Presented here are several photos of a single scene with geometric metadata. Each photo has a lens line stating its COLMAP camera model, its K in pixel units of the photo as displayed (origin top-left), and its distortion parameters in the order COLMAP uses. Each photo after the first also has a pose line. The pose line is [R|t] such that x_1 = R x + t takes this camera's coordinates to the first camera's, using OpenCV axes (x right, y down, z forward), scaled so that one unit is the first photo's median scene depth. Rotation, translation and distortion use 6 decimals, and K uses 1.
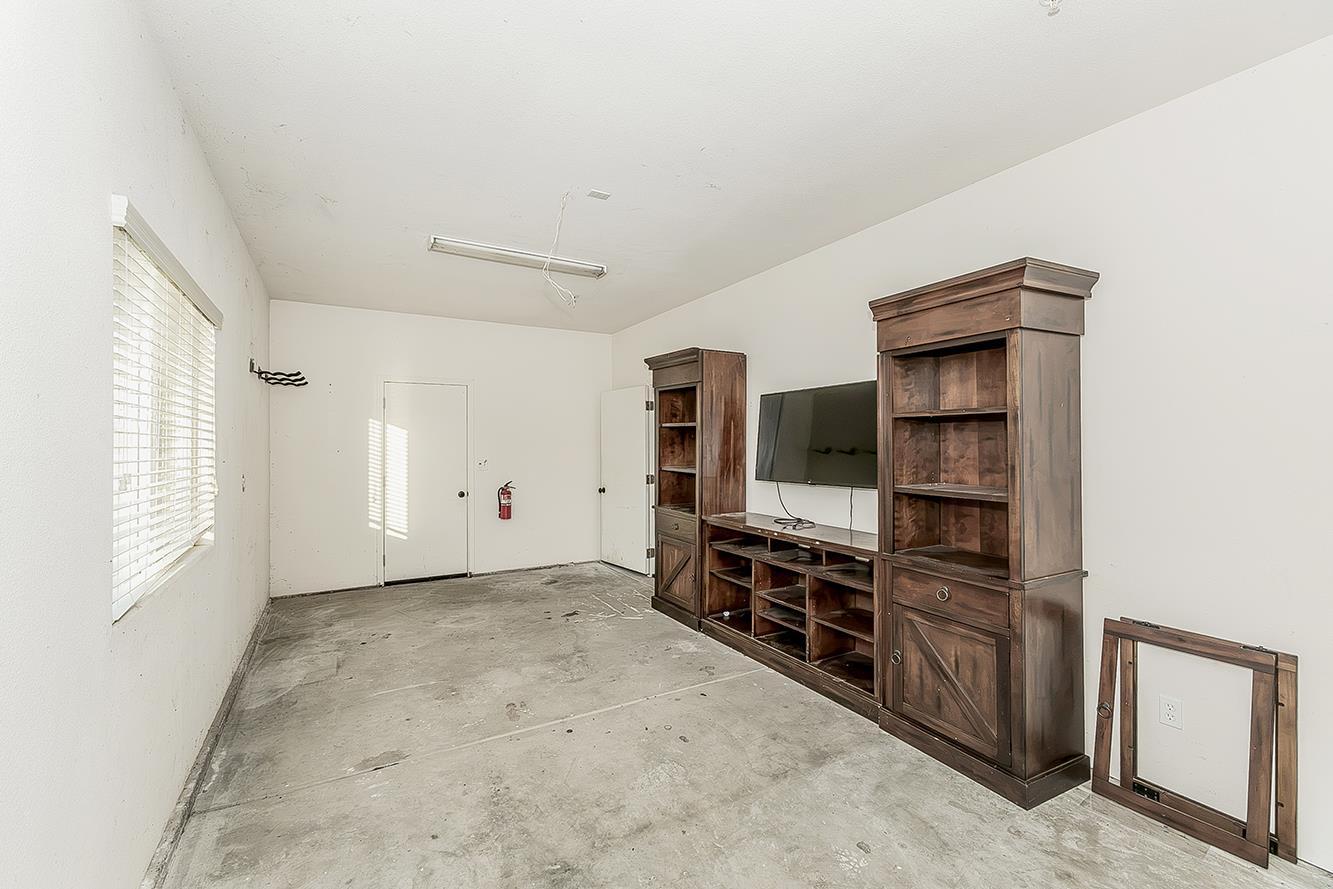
lens RADIAL K [[578.8, 0, 681.9], [0, 578.8, 446.0], [0, 0, 1]] dist [0.000584, -0.000127]
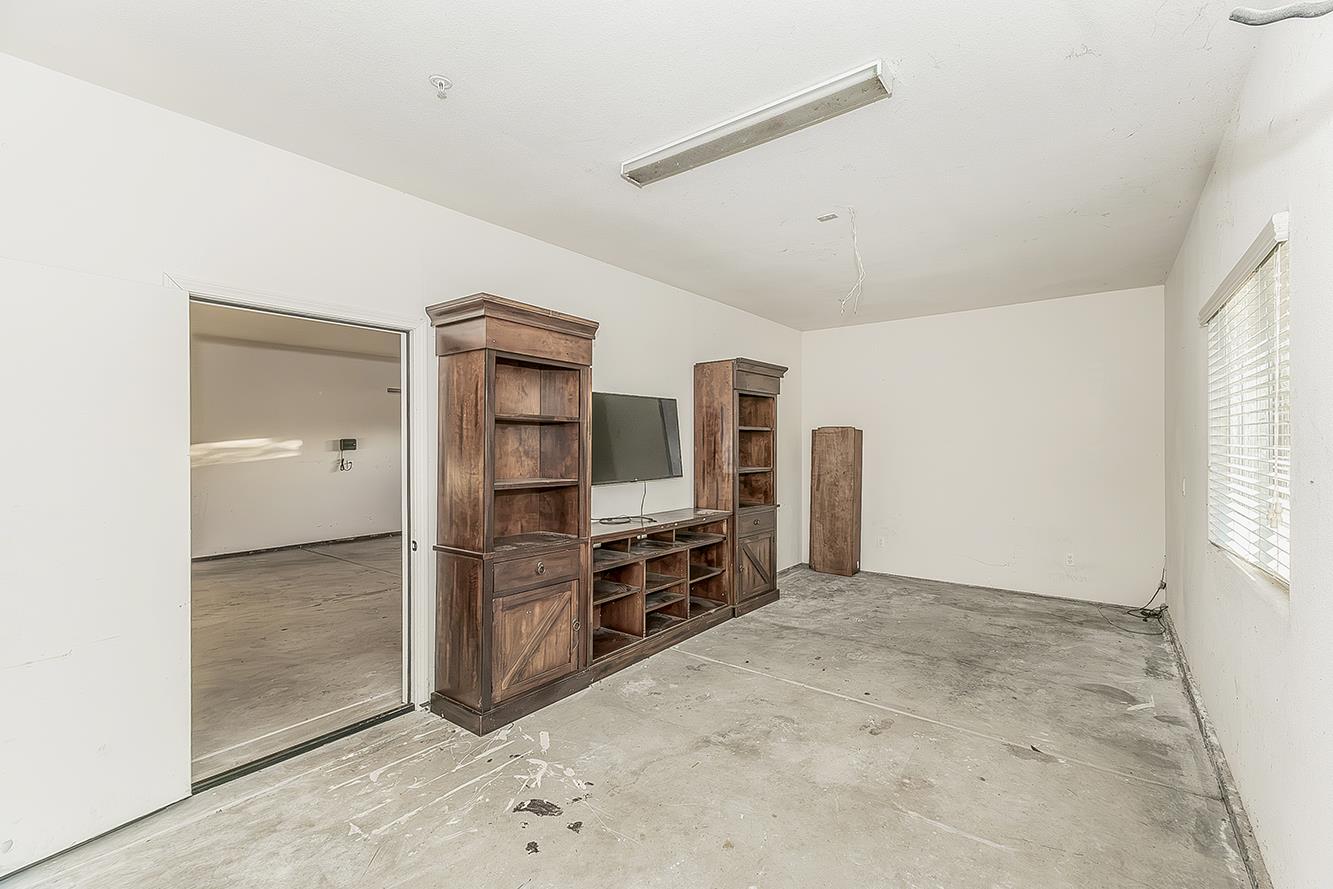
lens RADIAL K [[578.8, 0, 681.9], [0, 578.8, 446.0], [0, 0, 1]] dist [0.000584, -0.000127]
pose [[-0.390458, -0.001186, 0.920620, -1.162438], [0.007473, 0.999962, 0.004458, -0.008027], [-0.920590, 0.008620, -0.390434, 1.870005]]
